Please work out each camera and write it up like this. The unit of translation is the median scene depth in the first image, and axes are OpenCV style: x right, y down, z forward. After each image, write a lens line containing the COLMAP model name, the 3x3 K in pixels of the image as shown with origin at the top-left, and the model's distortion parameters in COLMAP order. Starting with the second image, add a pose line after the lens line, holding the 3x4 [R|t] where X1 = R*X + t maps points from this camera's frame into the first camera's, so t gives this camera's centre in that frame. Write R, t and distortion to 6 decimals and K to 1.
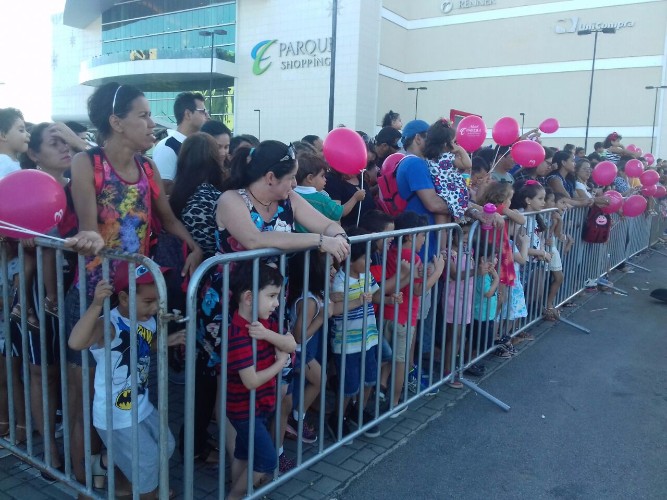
lens RADIAL K [[611.6, 0, 333.9], [0, 611.6, 245.6], [0, 0, 1]] dist [0.086961, -0.145892]
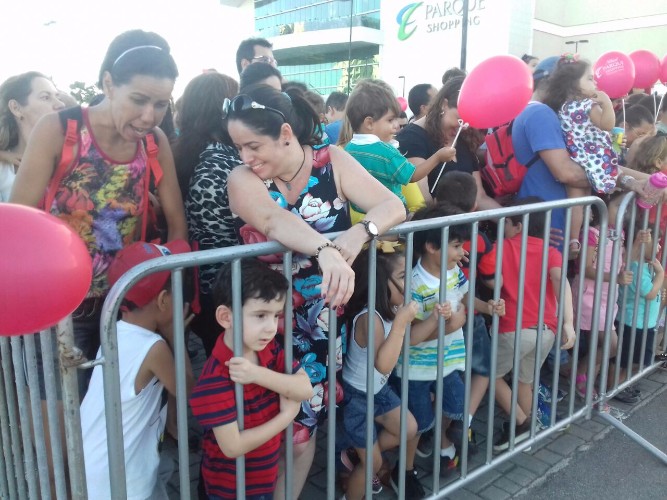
lens RADIAL K [[611.6, 0, 337.3], [0, 611.6, 239.0], [0, 0, 1]] dist [0.086961, -0.145892]
pose [[0.973014, 0.013942, -0.230323, 0.070648], [-0.004943, 0.999203, 0.039604, -0.014905], [0.230692, -0.037396, 0.972308, 0.232735]]
